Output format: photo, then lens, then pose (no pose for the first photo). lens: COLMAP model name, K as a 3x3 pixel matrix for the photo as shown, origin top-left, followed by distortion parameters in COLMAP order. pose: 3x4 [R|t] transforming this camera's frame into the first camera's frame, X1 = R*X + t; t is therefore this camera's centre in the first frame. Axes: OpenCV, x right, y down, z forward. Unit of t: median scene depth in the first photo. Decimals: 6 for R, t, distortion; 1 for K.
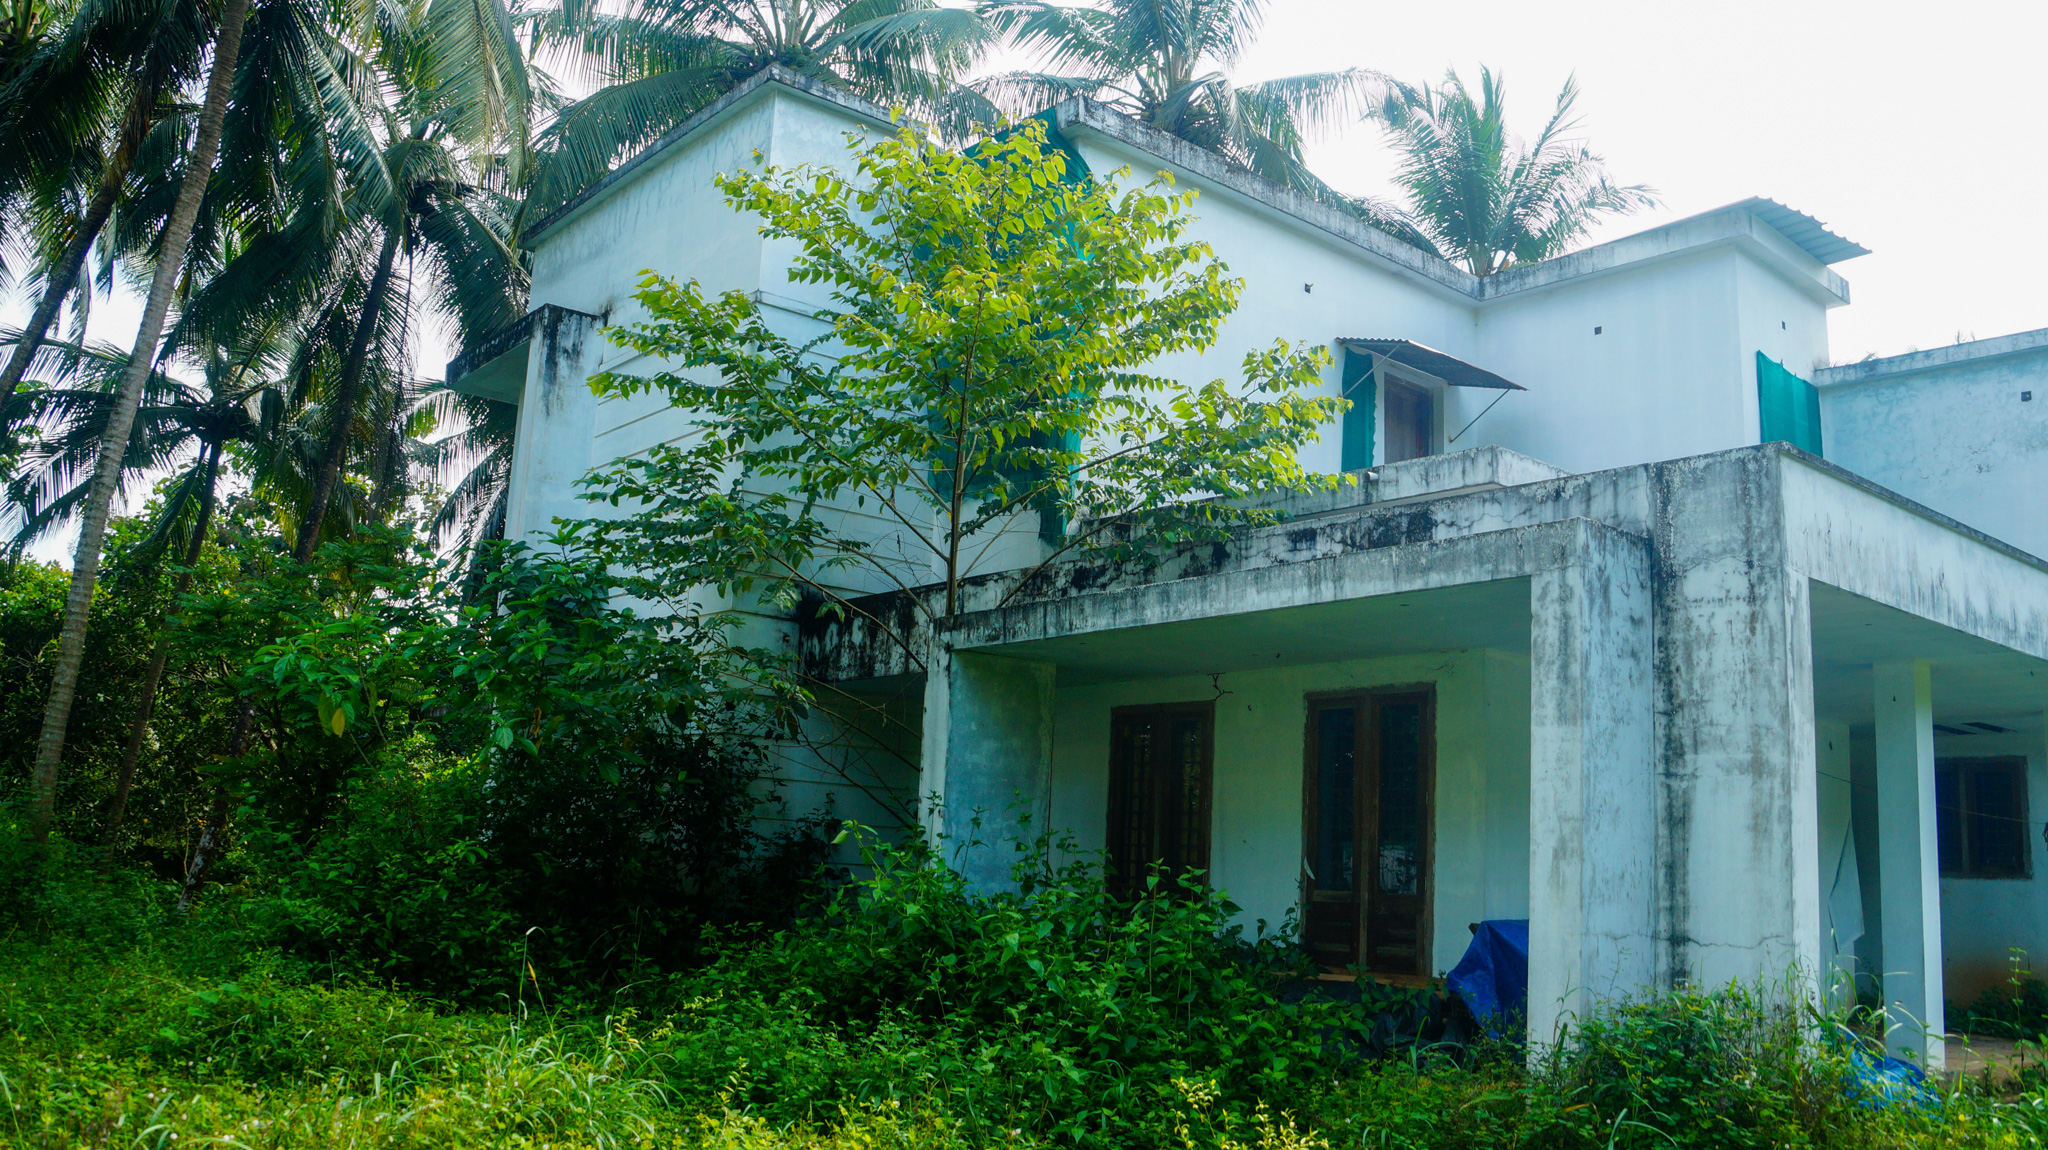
lens RADIAL K [[1628.4, 0, 1049.1], [0, 1628.4, 581.0], [0, 0, 1]] dist [-0.188476, 0.139633]
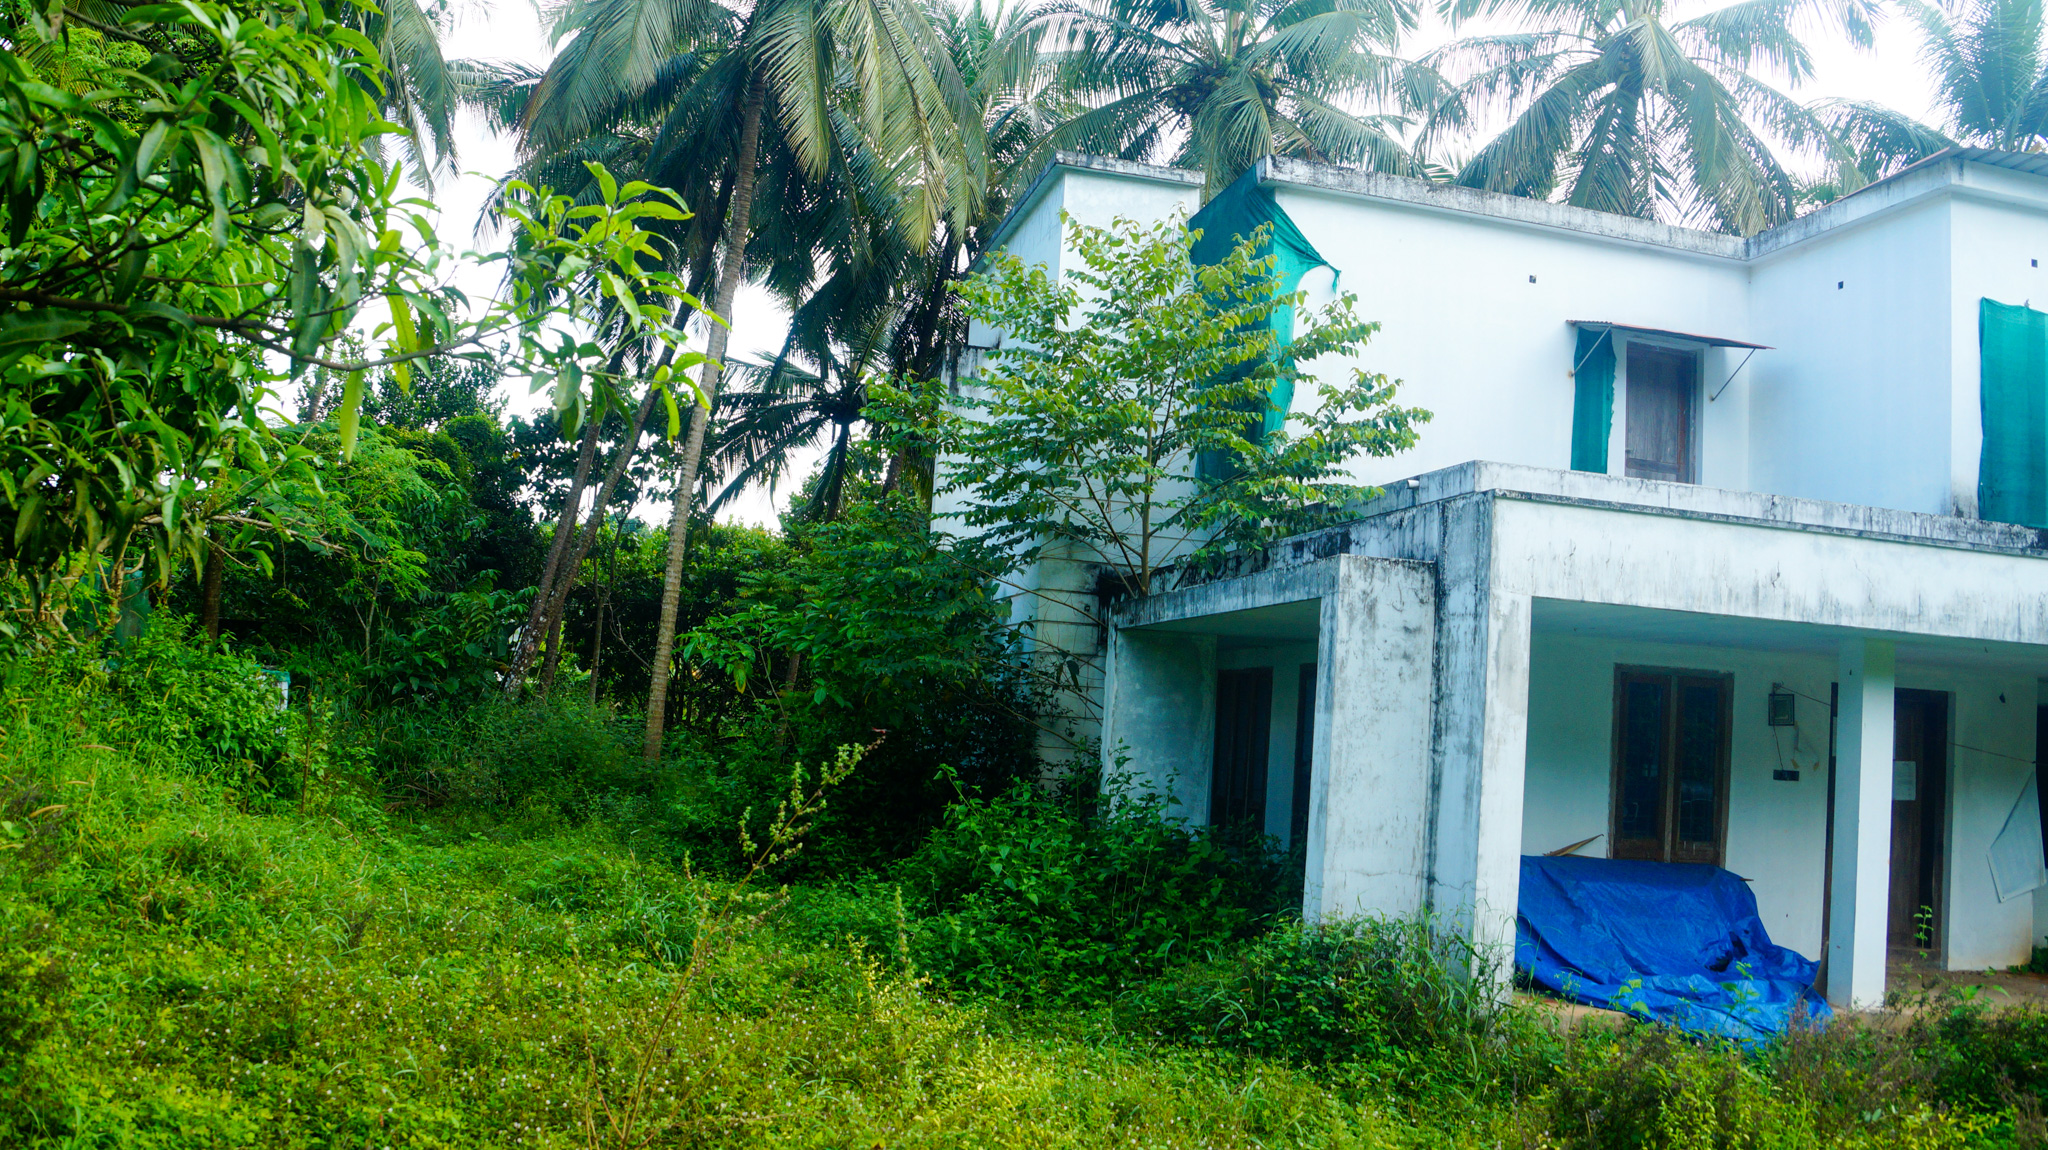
lens RADIAL K [[1628.4, 0, 1041.9], [0, 1628.4, 573.8], [0, 0, 1]] dist [-0.188476, 0.139633]
pose [[0.893006, -0.026537, -0.449262, 0.595367], [0.053221, 0.997482, 0.046870, -0.083457], [0.446887, -0.065765, 0.892170, -0.246645]]
